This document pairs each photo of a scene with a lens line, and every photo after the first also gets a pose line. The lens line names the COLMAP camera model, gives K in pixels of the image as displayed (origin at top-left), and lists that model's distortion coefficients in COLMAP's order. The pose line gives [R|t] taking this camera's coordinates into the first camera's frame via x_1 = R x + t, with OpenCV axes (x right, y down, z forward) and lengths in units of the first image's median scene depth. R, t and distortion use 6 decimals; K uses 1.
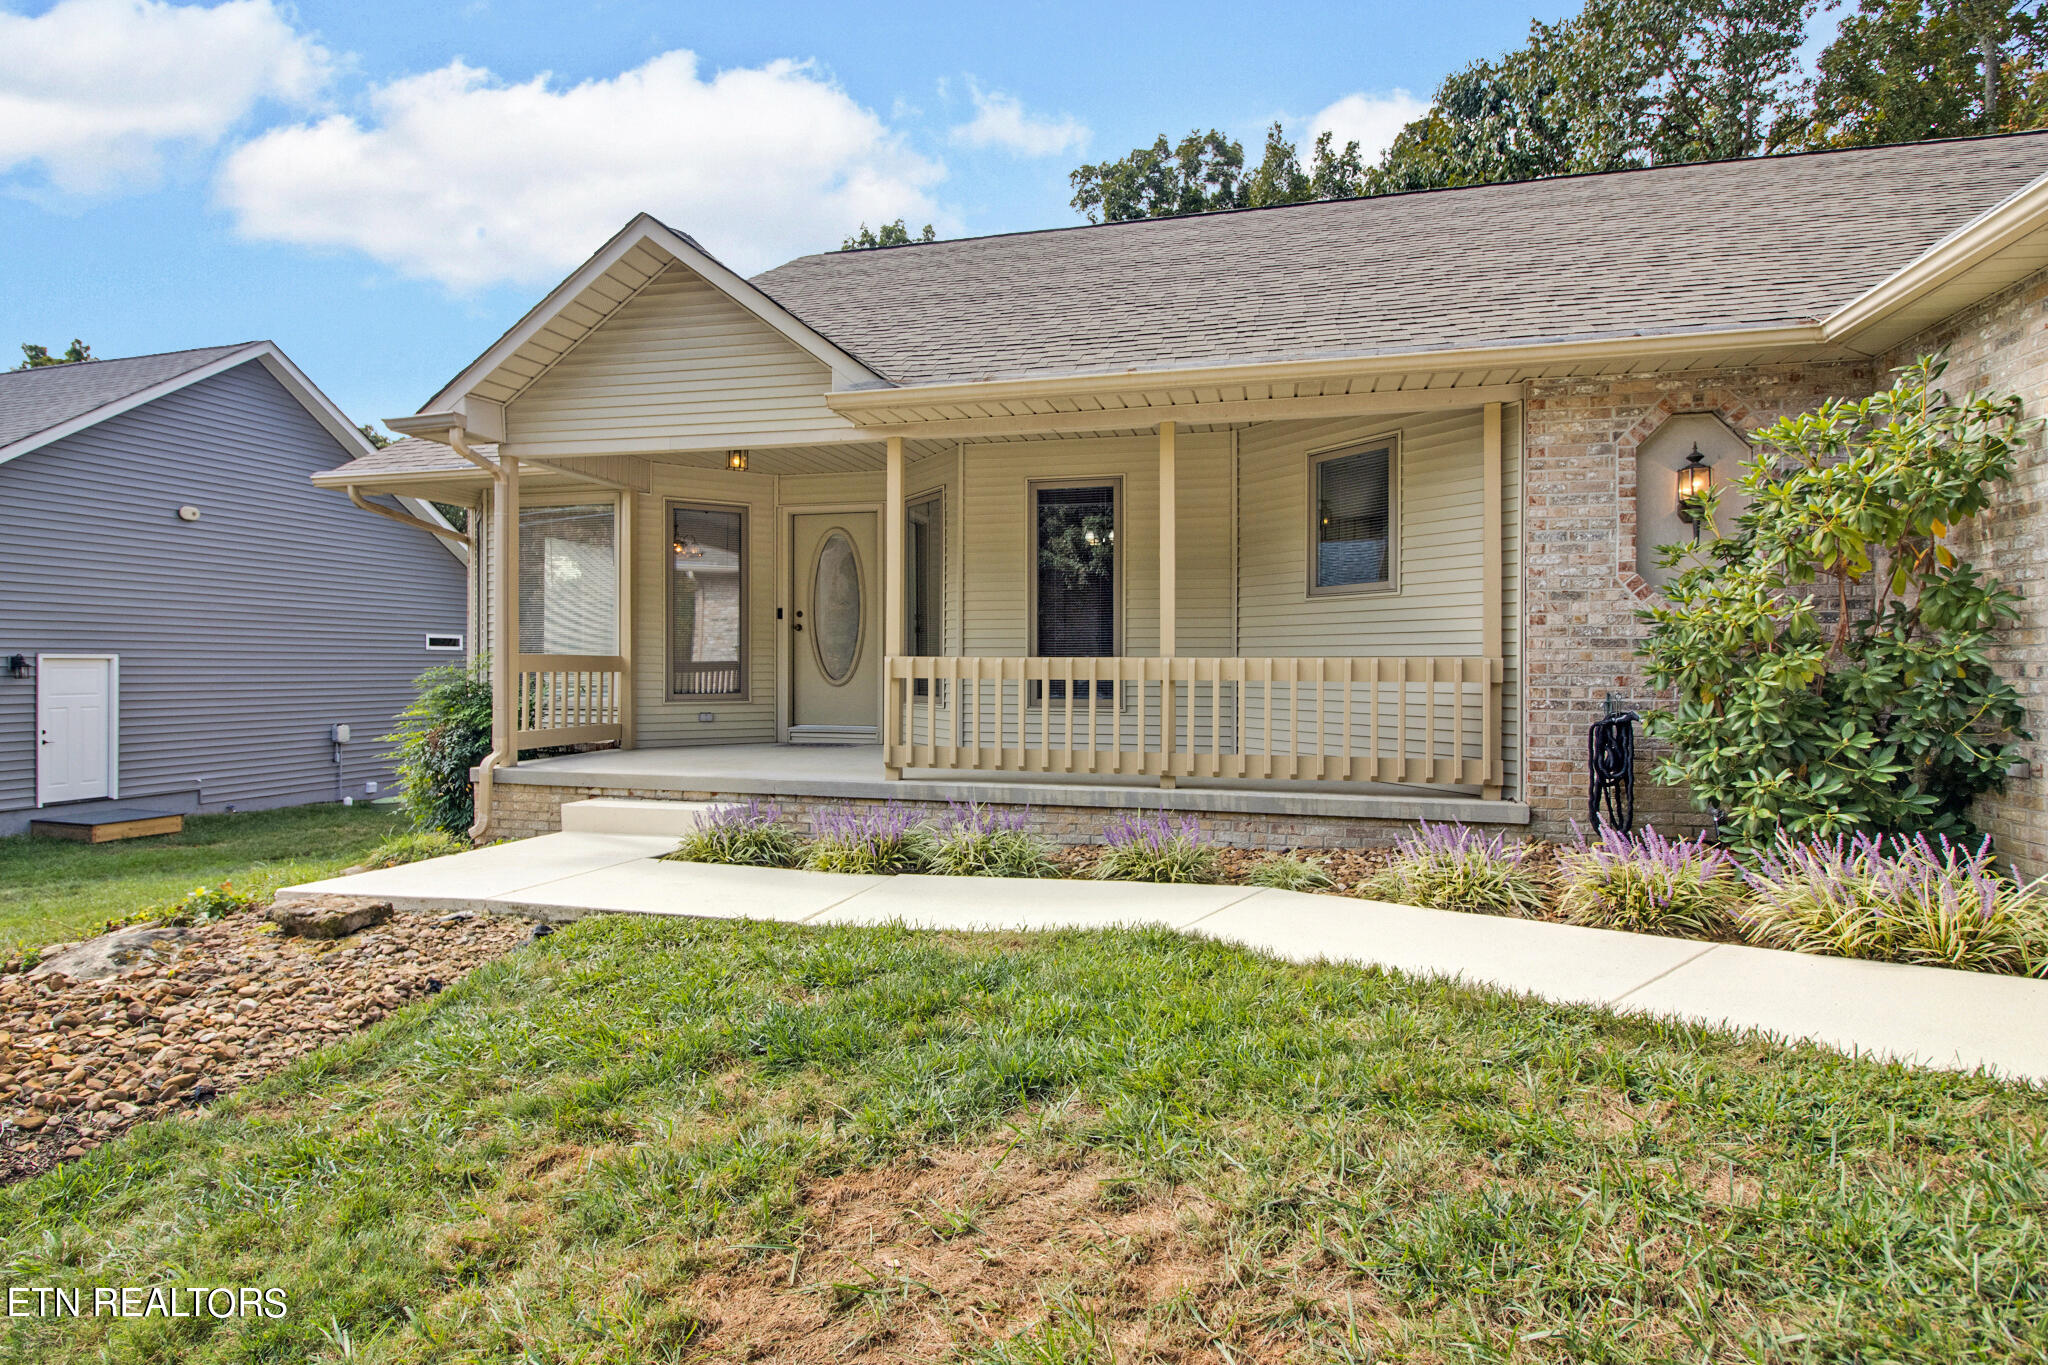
lens RADIAL K [[1040.3, 0, 1044.0], [0, 1040.3, 675.4], [0, 0, 1]] dist [-0.003452, -0.001291]
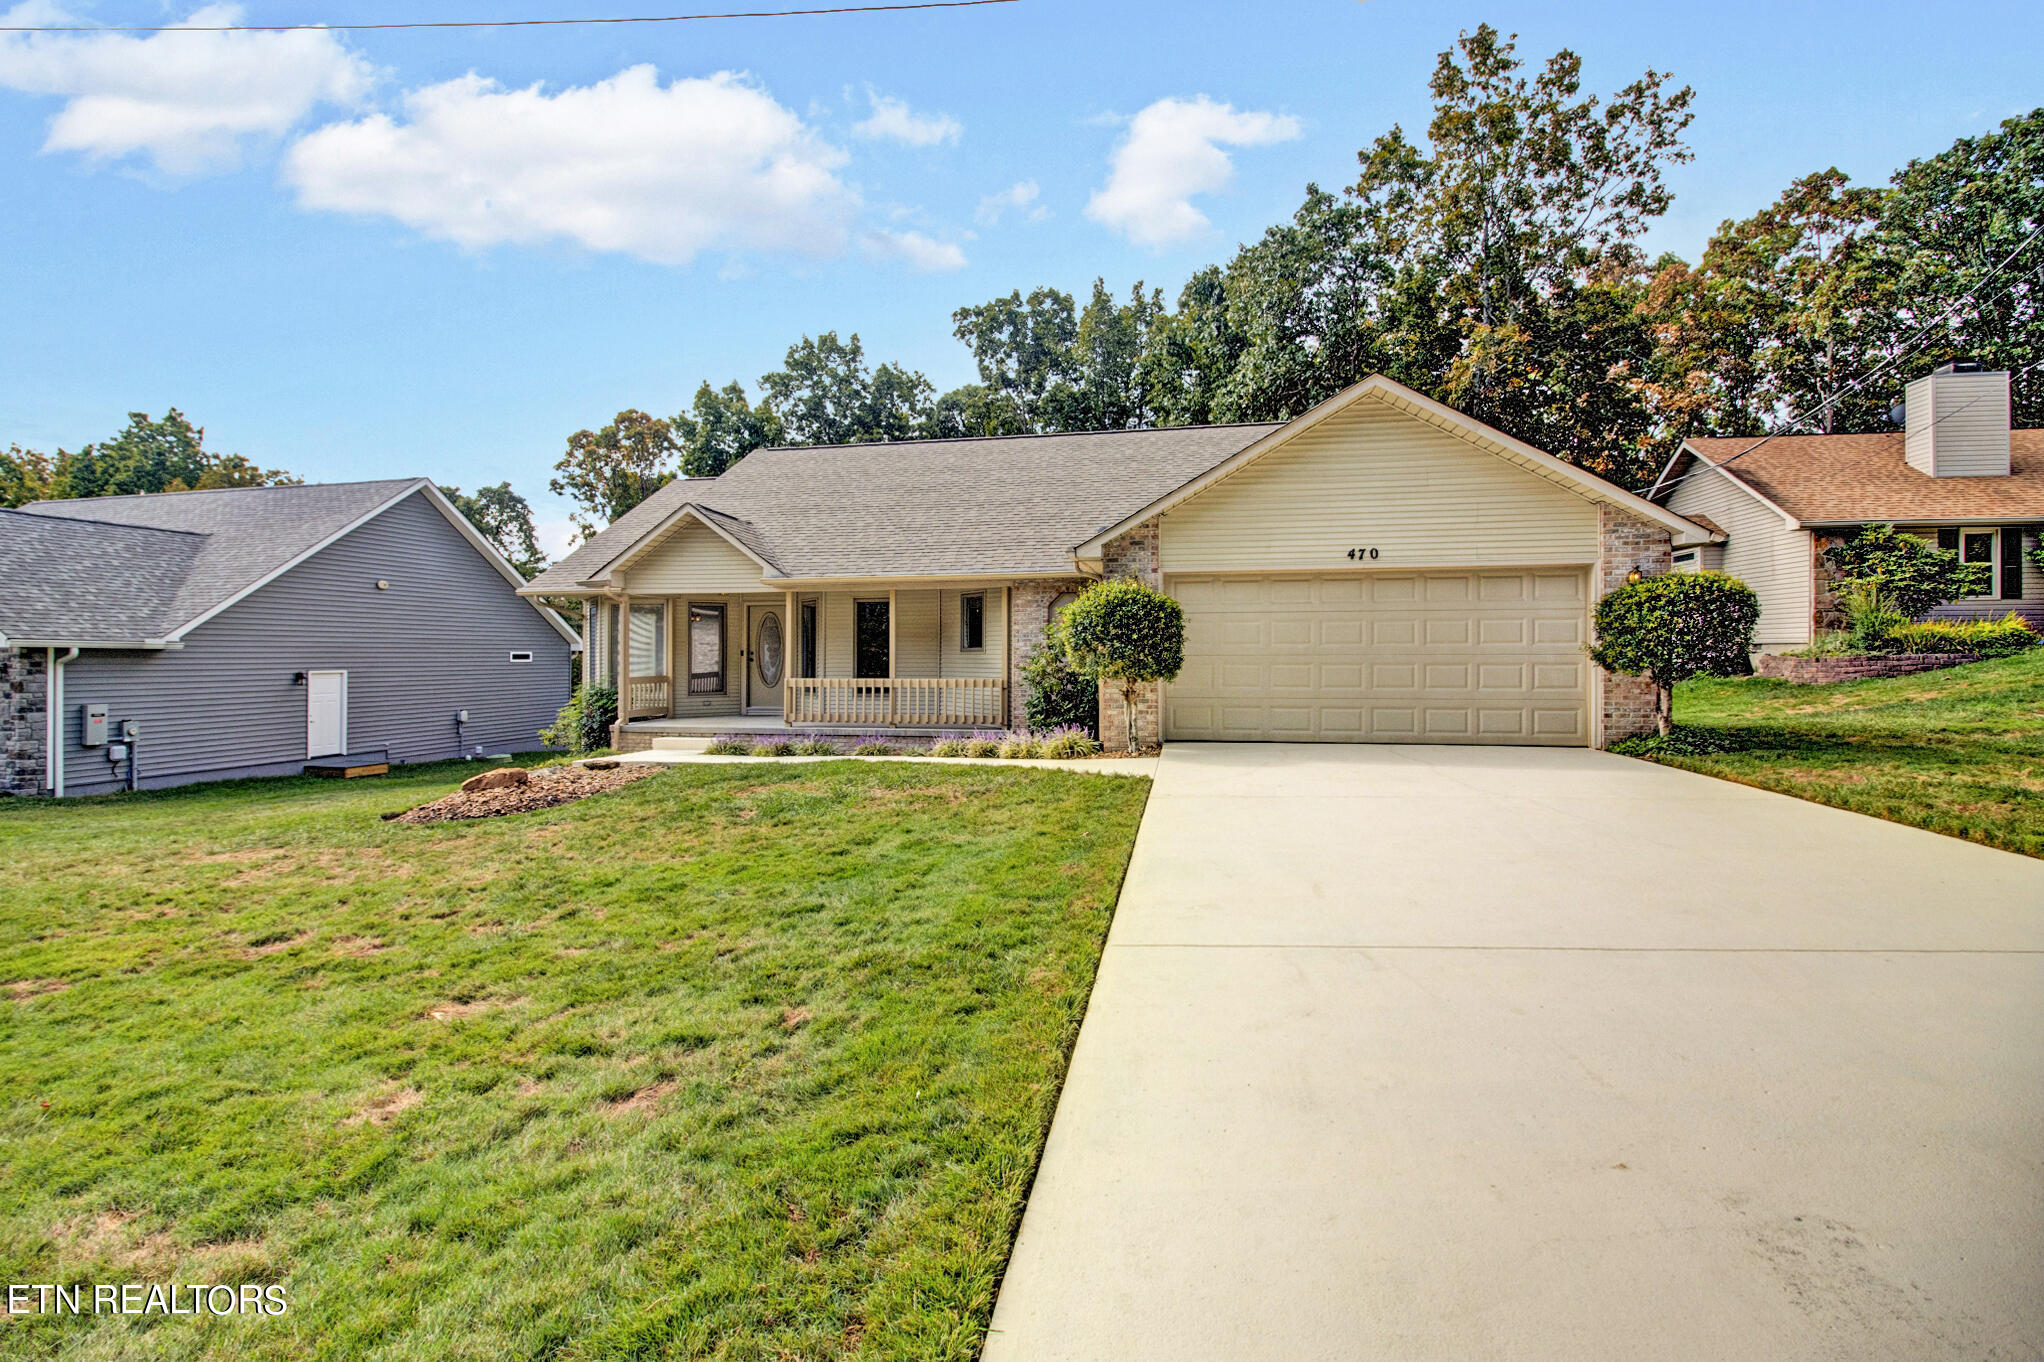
lens RADIAL K [[954.6, 0, 1050.4], [0, 954.6, 650.2], [0, 0, 1]] dist [-0.004928, -0.001258]
pose [[0.997935, -0.005791, 0.063963, 0.267408], [0.006625, 0.999896, -0.012840, -0.040690], [-0.063882, 0.013237, 0.997870, -1.054811]]
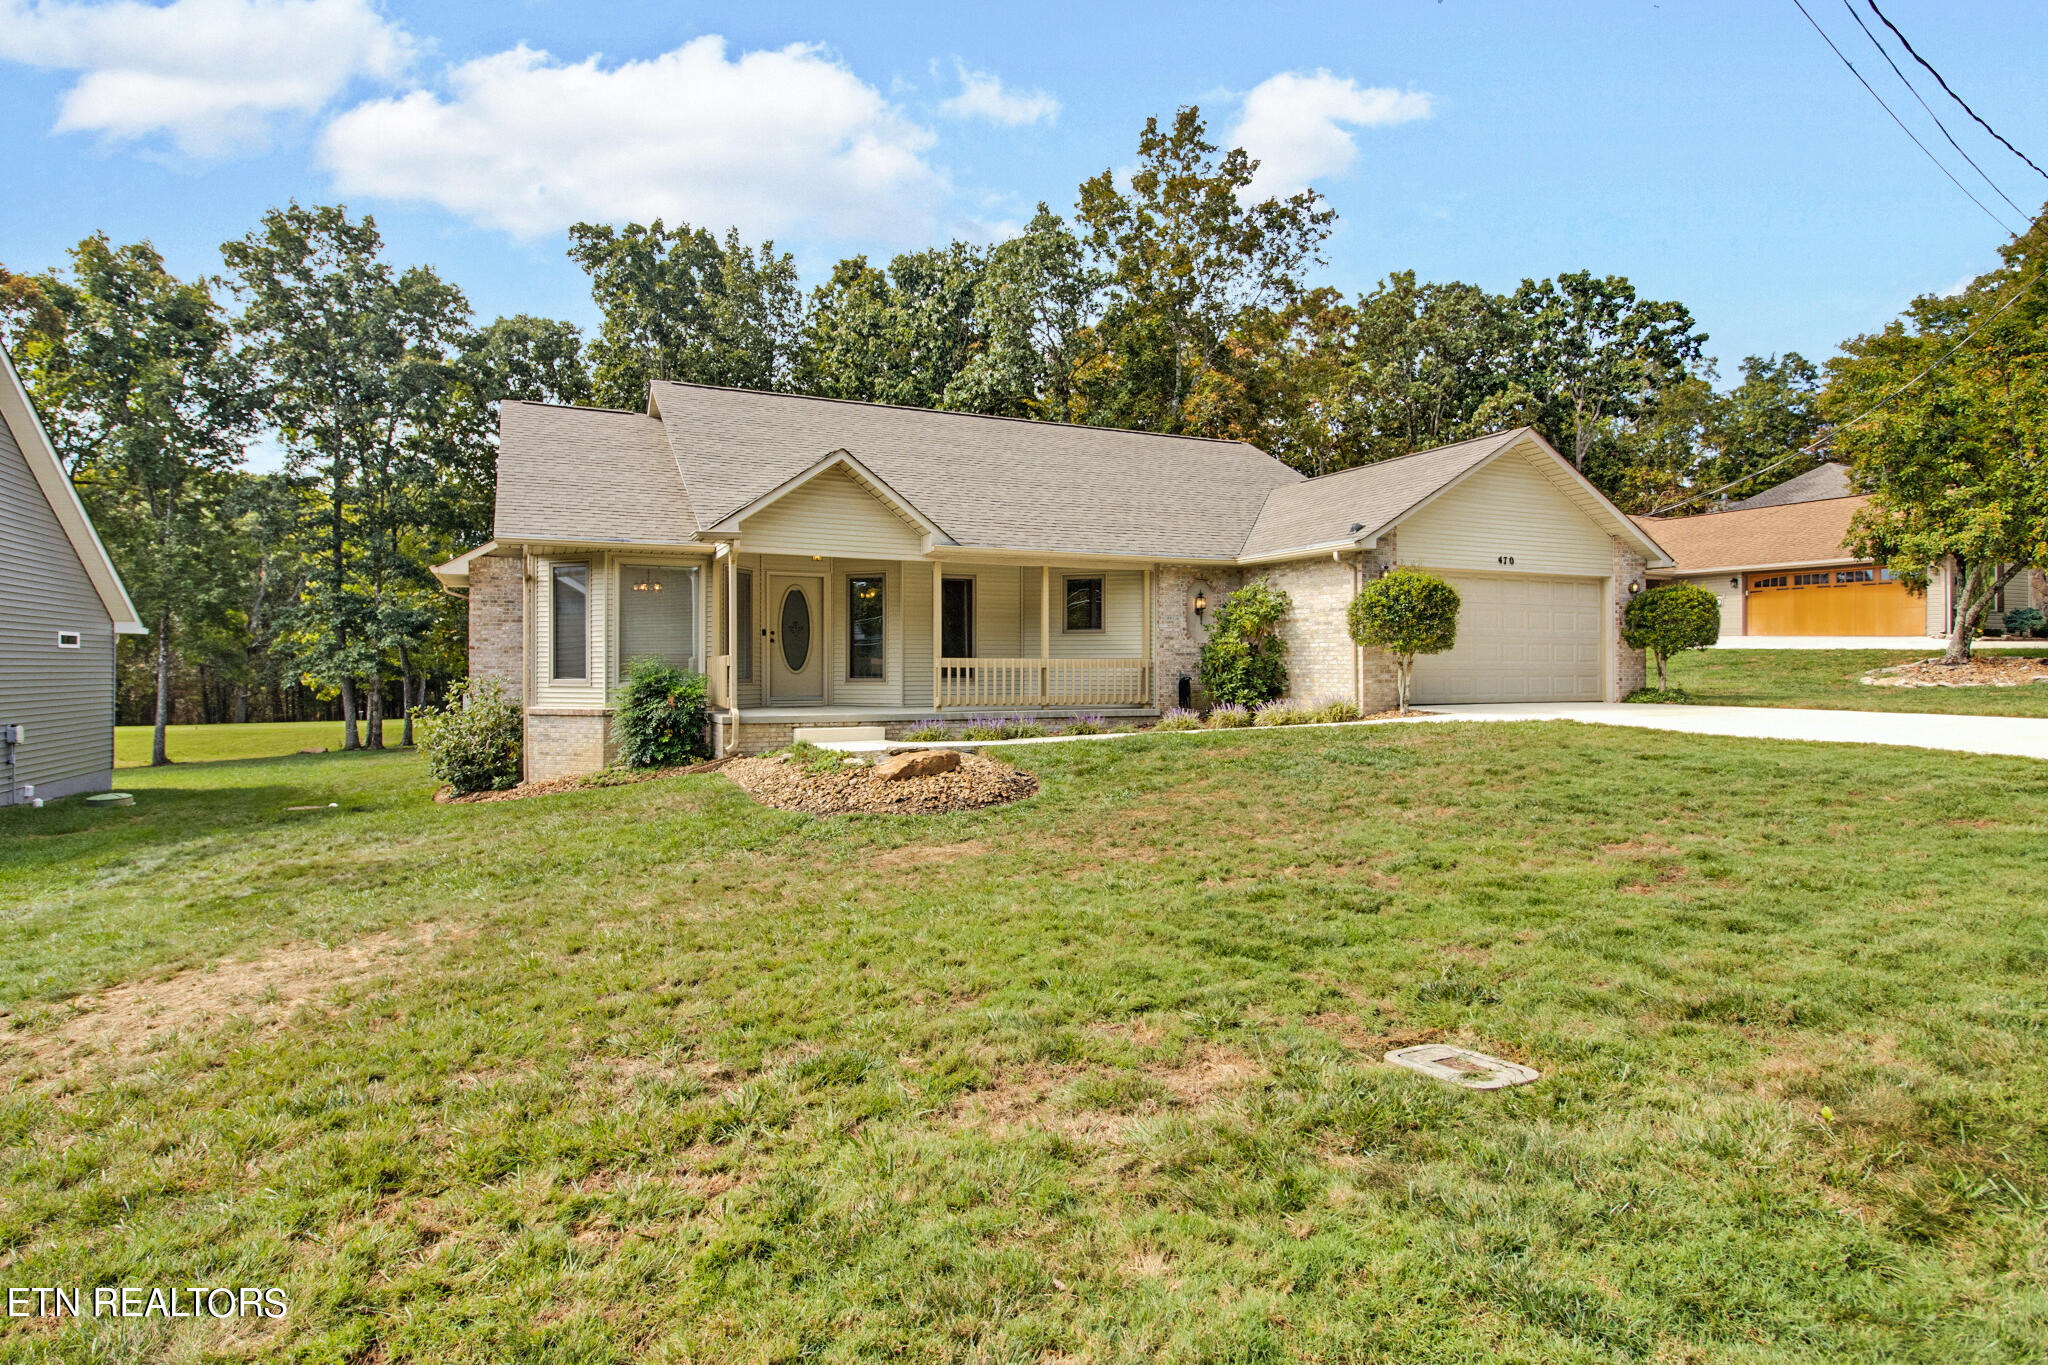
lens RADIAL K [[1040.3, 0, 1029.6], [0, 1040.3, 672.2], [0, 0, 1]] dist [-0.003452, -0.001291]
pose [[0.776034, -0.007192, 0.630651, -1.117418], [0.007981, 0.999967, 0.001582, 0.009279], [-0.630641, 0.003806, 0.776065, -0.702169]]
